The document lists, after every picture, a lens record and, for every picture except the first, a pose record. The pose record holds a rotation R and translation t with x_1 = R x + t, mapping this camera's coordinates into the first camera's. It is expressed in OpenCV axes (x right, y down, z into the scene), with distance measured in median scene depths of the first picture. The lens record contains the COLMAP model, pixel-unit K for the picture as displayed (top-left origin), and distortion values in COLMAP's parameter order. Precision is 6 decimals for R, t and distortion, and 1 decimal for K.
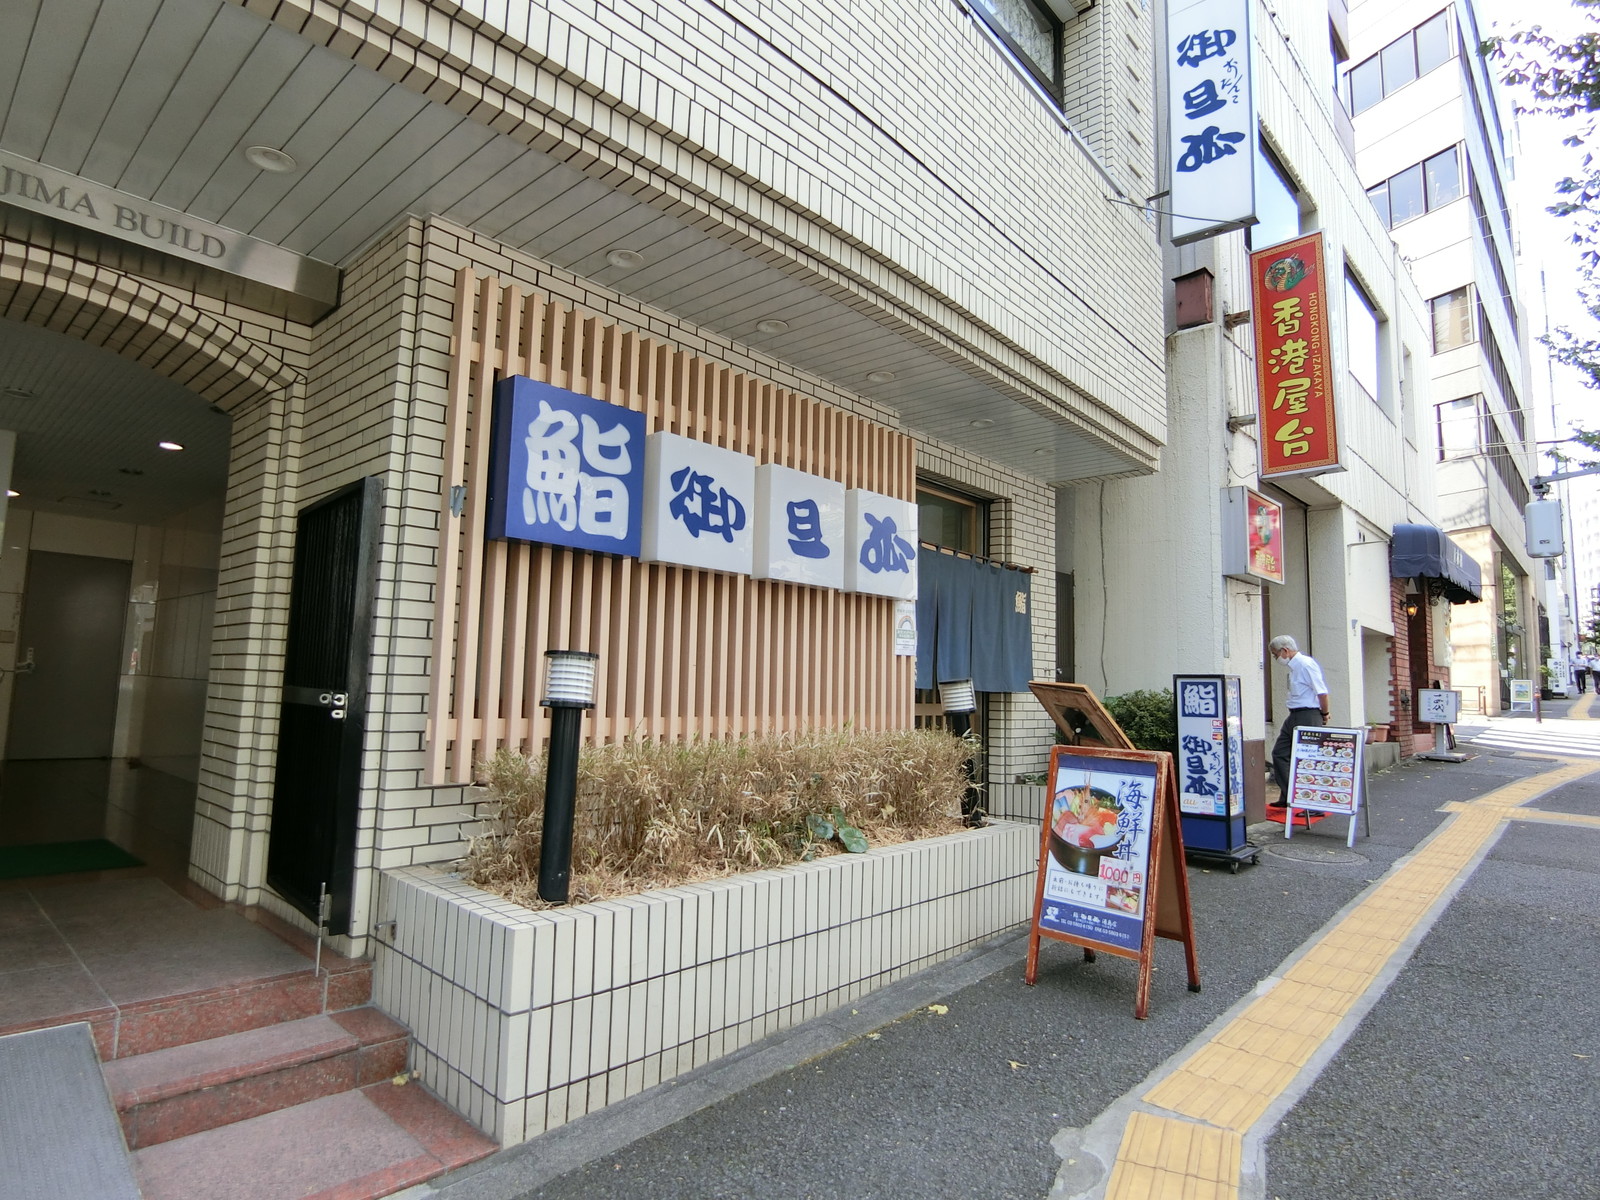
lens RADIAL K [[901.1, 0, 793.9], [0, 901.1, 609.1], [0, 0, 1]] dist [0.001170, -0.001389]
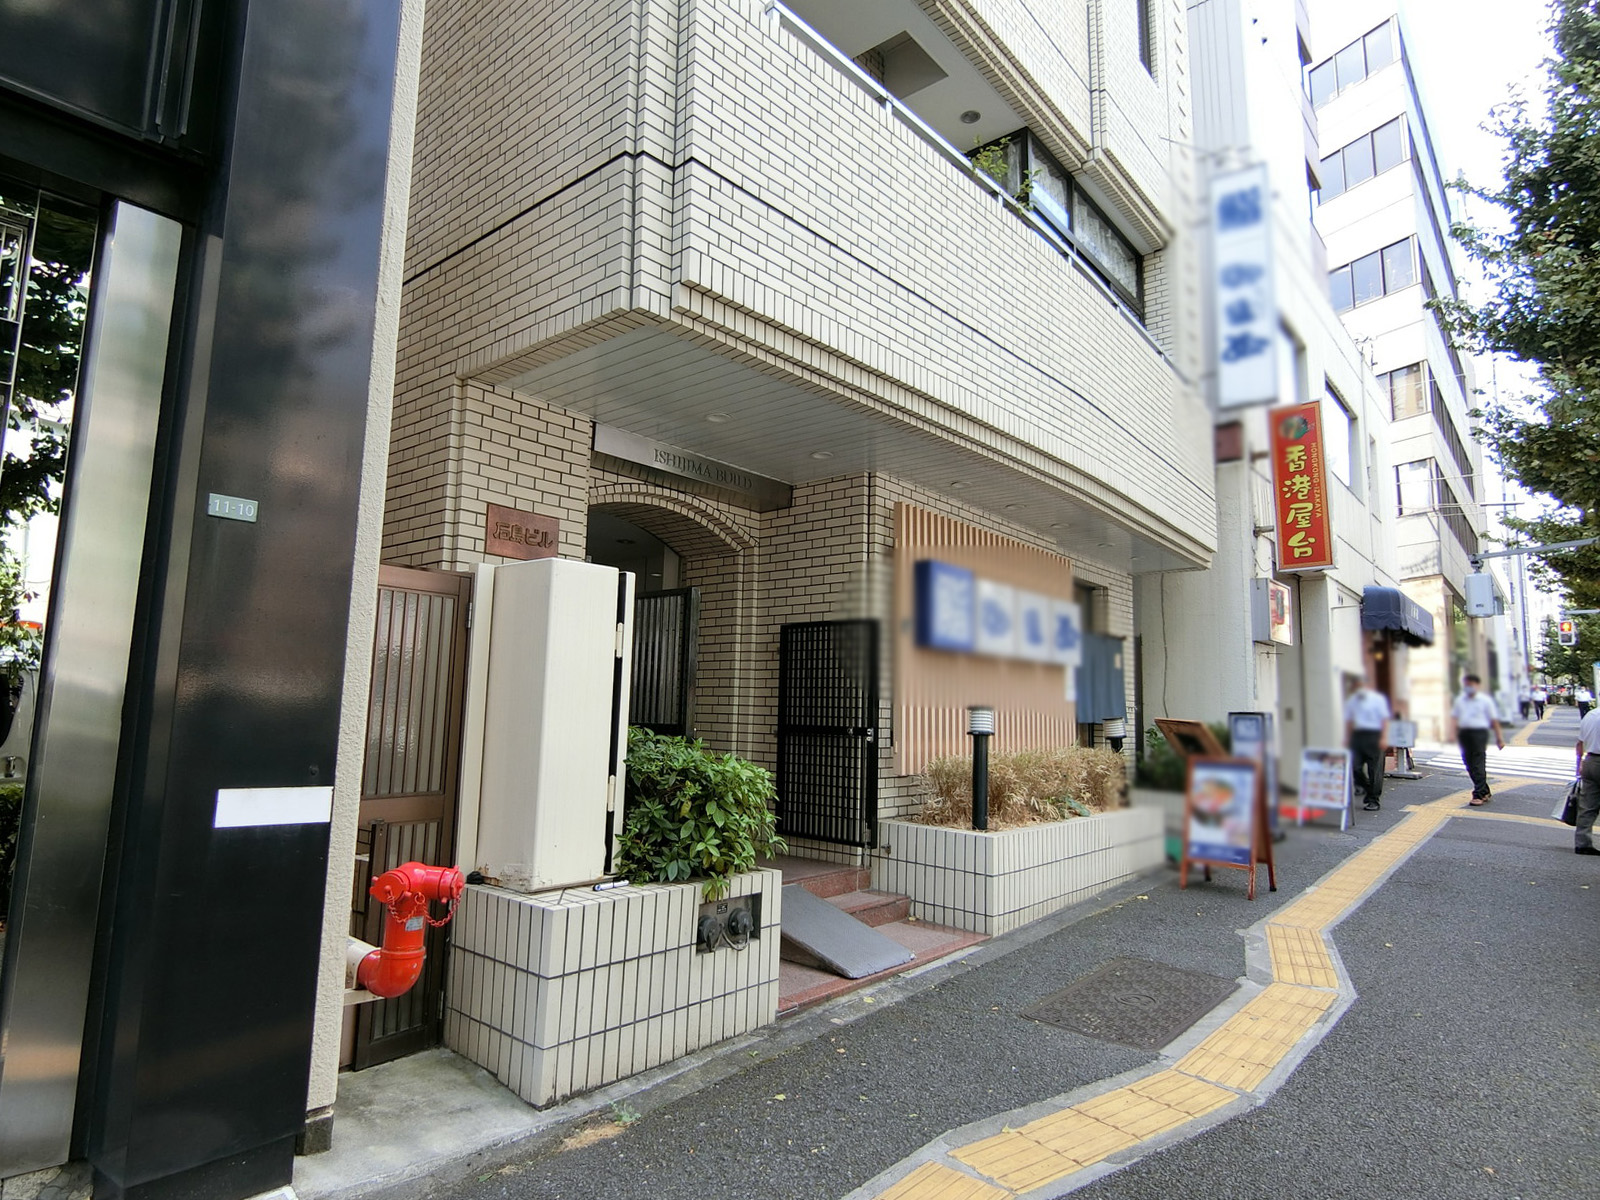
lens RADIAL K [[920.2, 0, 795.7], [0, 920.2, 626.0], [0, 0, 1]] dist [-0.006645, -0.003189]
pose [[0.999197, 0.000747, 0.040060, -0.317467], [-0.000241, 0.999920, -0.012635, -0.045482], [-0.040066, 0.012615, 0.999117, -0.436645]]
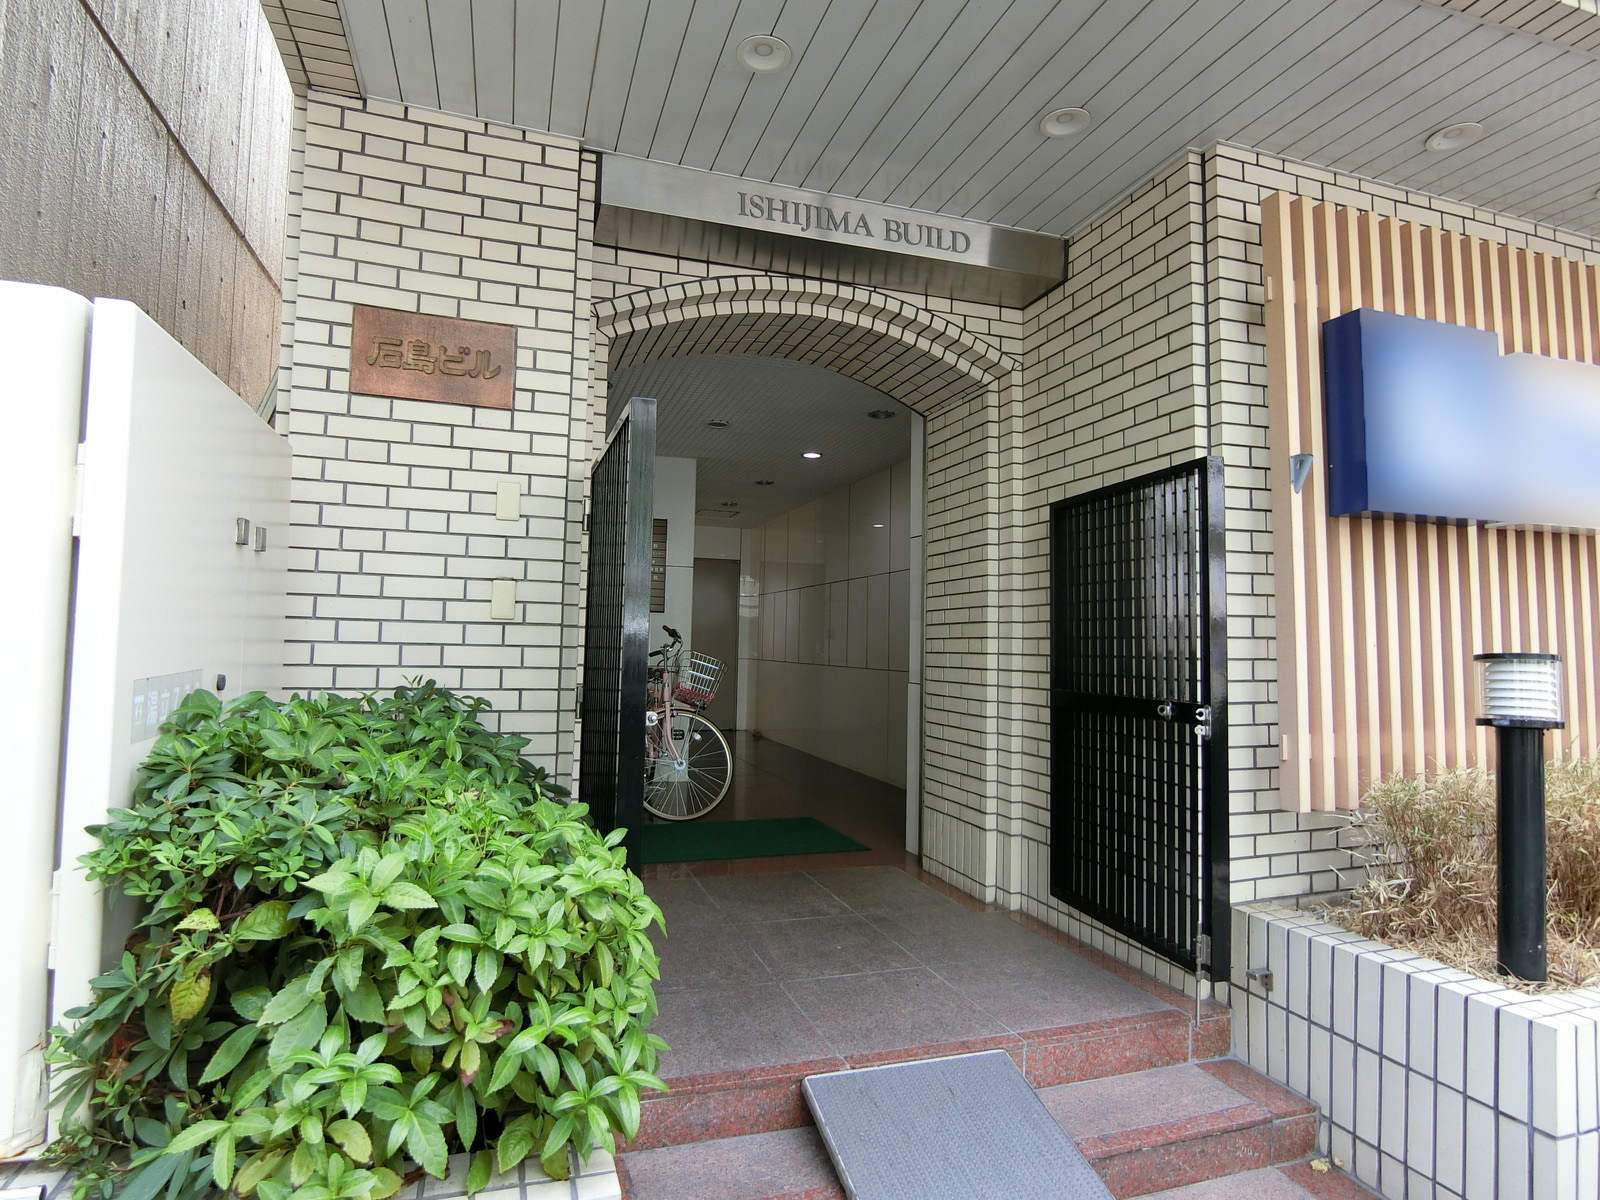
lens RADIAL K [[898.5, 0, 800.0], [0, 898.5, 600.0], [0, 0, 1]] dist [-0.002515, -0.018998]
pose [[0.881928, -0.046696, -0.469065, -0.183910], [0.058750, 0.998211, 0.011087, -0.018048], [0.467709, -0.037335, 0.883094, 0.022815]]
